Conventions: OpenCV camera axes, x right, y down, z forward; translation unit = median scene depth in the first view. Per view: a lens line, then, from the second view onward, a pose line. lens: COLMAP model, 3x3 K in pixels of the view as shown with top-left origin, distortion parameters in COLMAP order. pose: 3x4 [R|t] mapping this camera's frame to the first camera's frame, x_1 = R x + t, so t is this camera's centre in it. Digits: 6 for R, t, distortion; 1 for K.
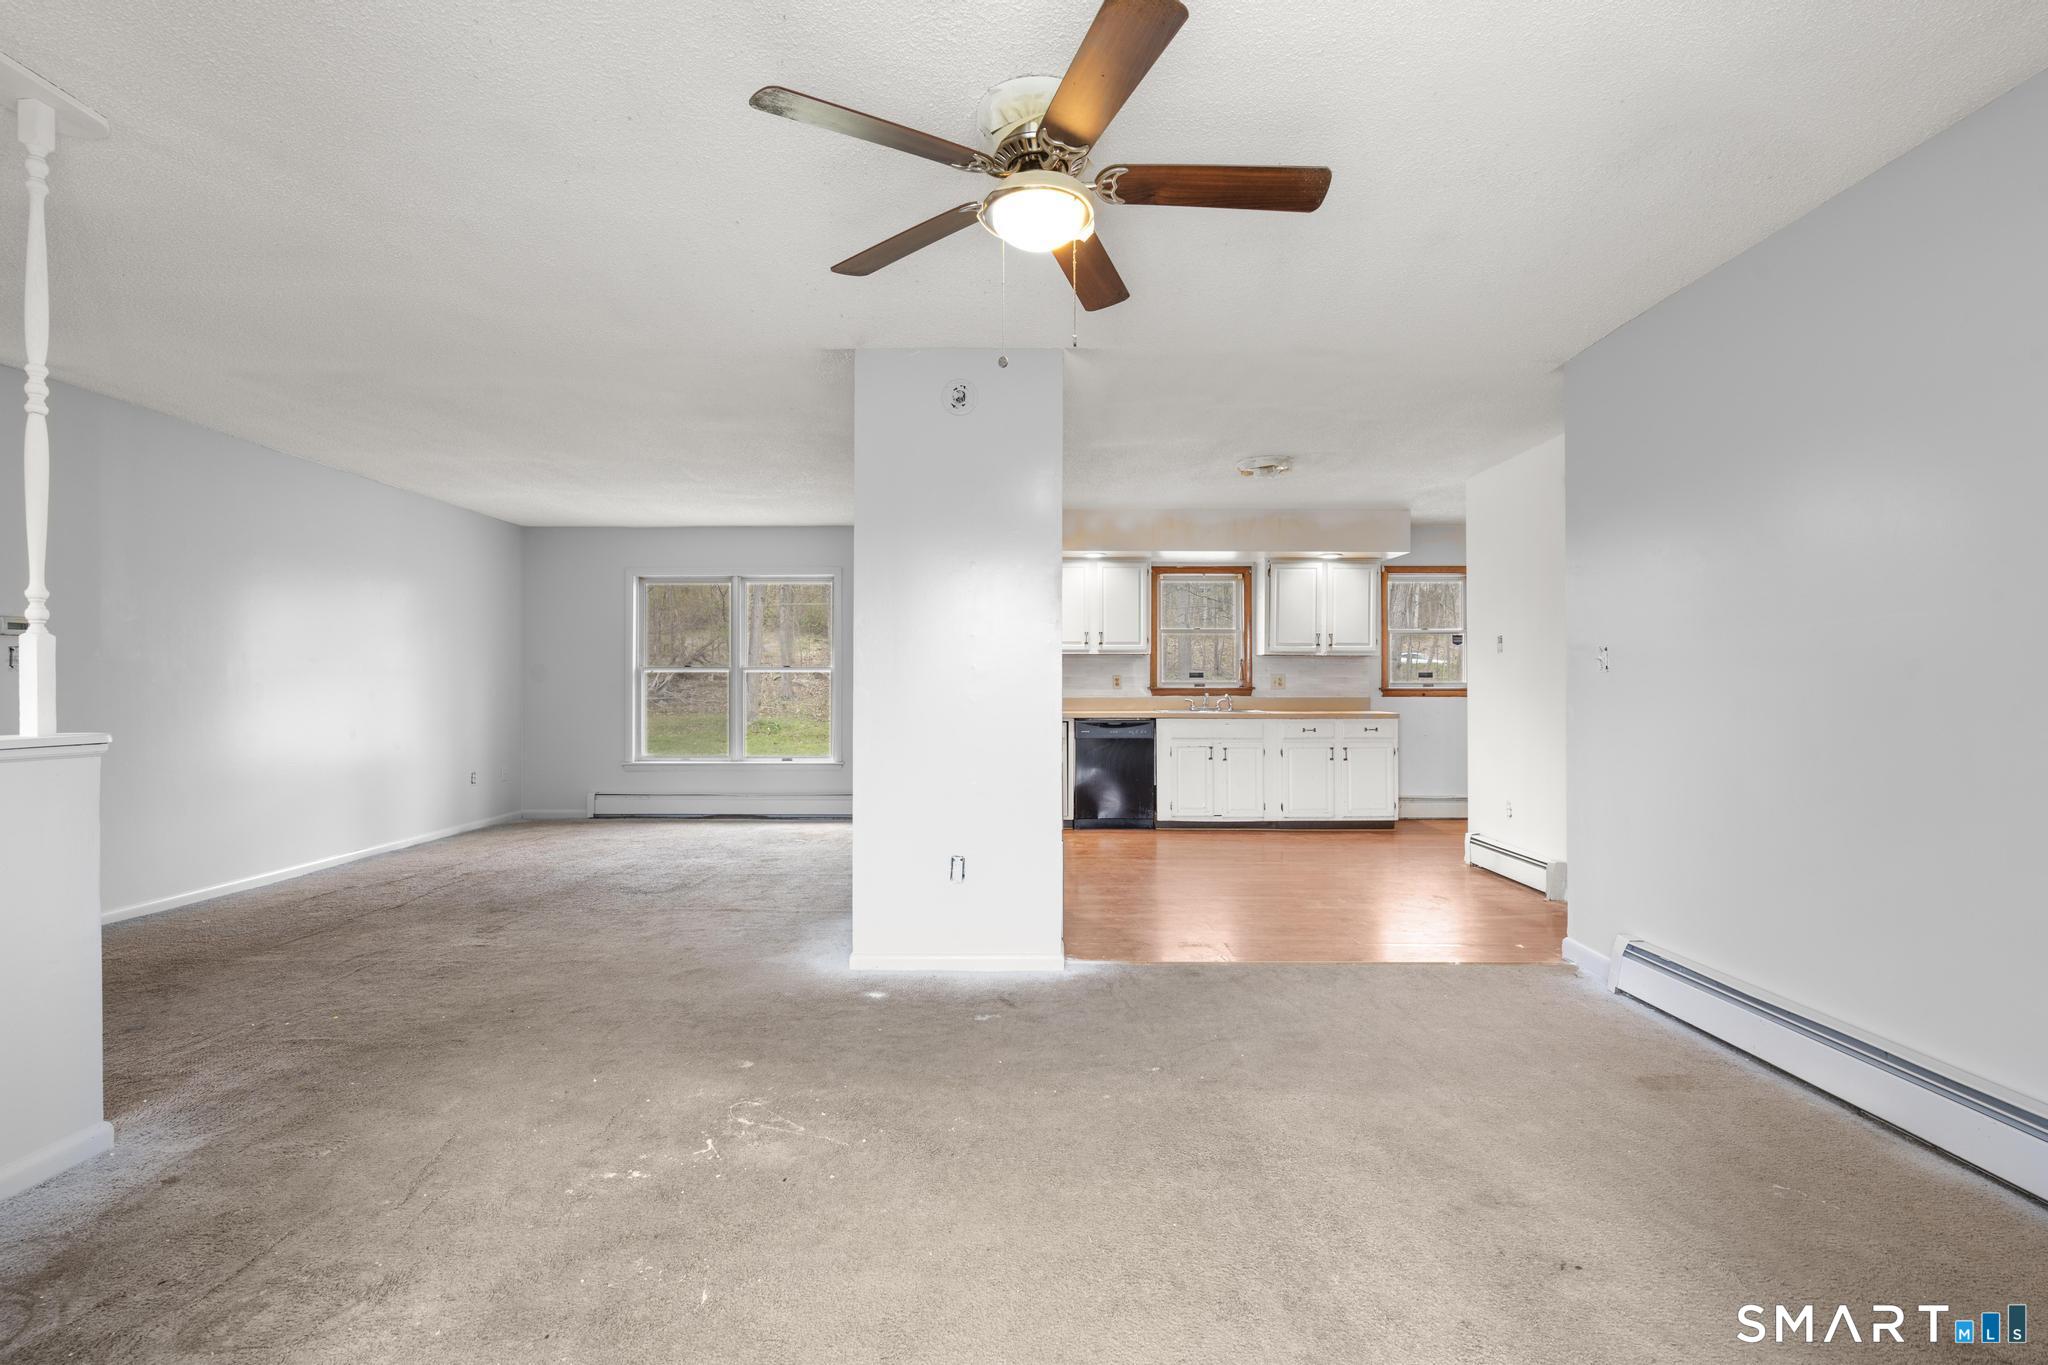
lens RADIAL K [[916.1, 0, 1021.2], [0, 916.1, 681.9], [0, 0, 1]] dist [-0.004577, 0.002126]
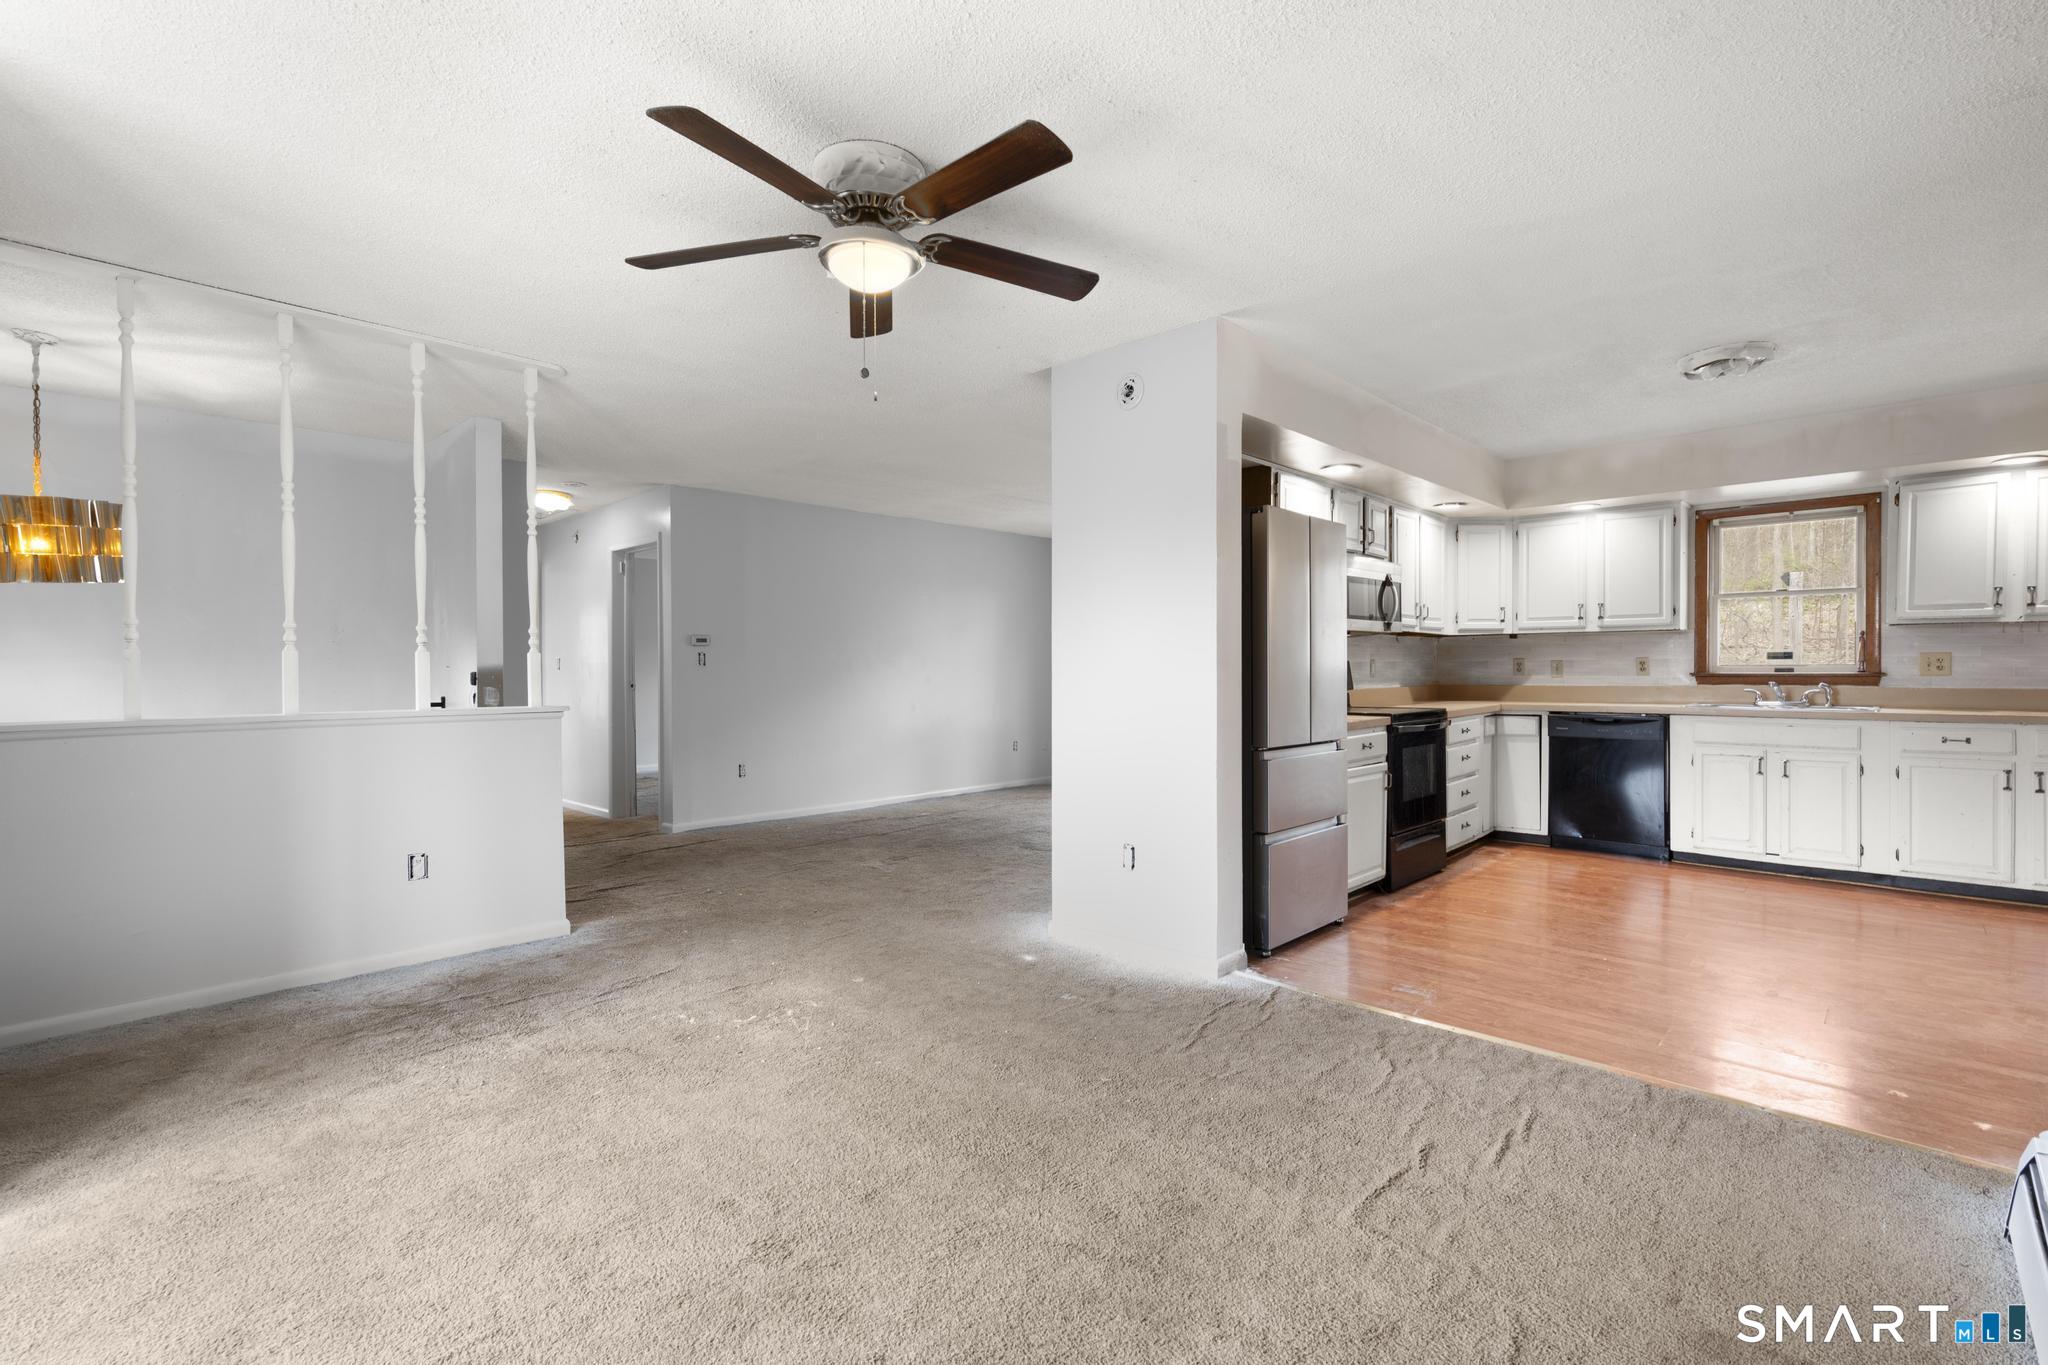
lens RADIAL K [[916.1, 0, 1027.1], [0, 916.1, 681.9], [0, 0, 1]] dist [-0.004577, 0.002126]
pose [[0.729923, 0.005572, -0.683506, 0.268282], [0.008612, 0.999812, 0.017347, -0.004591], [0.683475, -0.018549, 0.729738, 0.089961]]
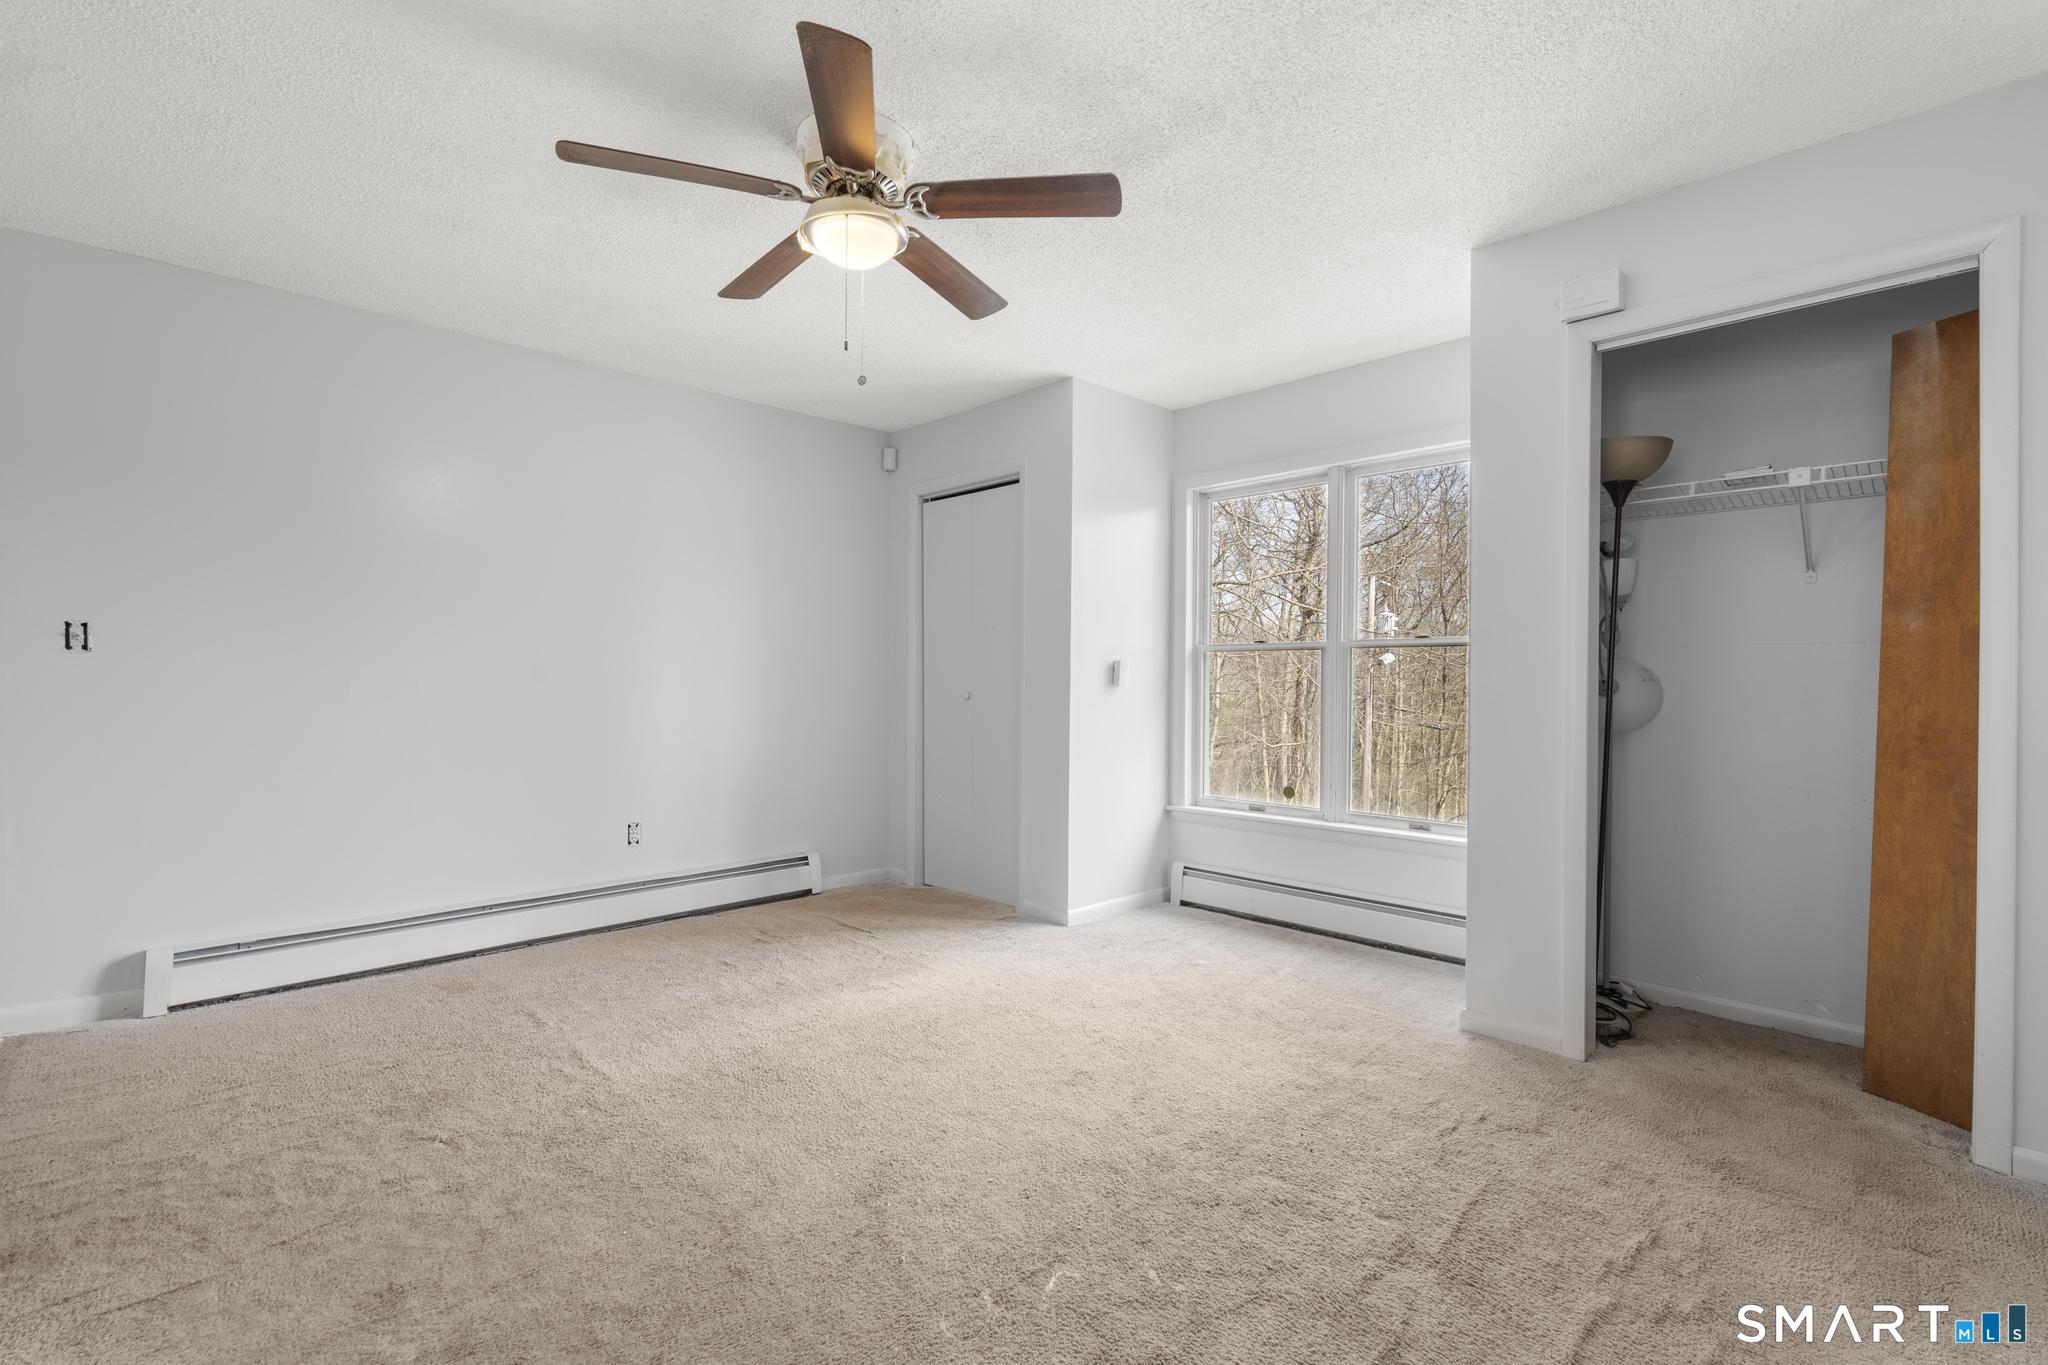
lens RADIAL K [[916.1, 0, 1022.7], [0, 916.1, 681.4], [0, 0, 1]] dist [-0.004577, 0.002126]
pose [[-0.700967, -0.004868, 0.713177, -0.258705], [-0.010024, 0.999945, -0.003027, 0.004960], [-0.713123, -0.009271, -0.700977, 0.470076]]
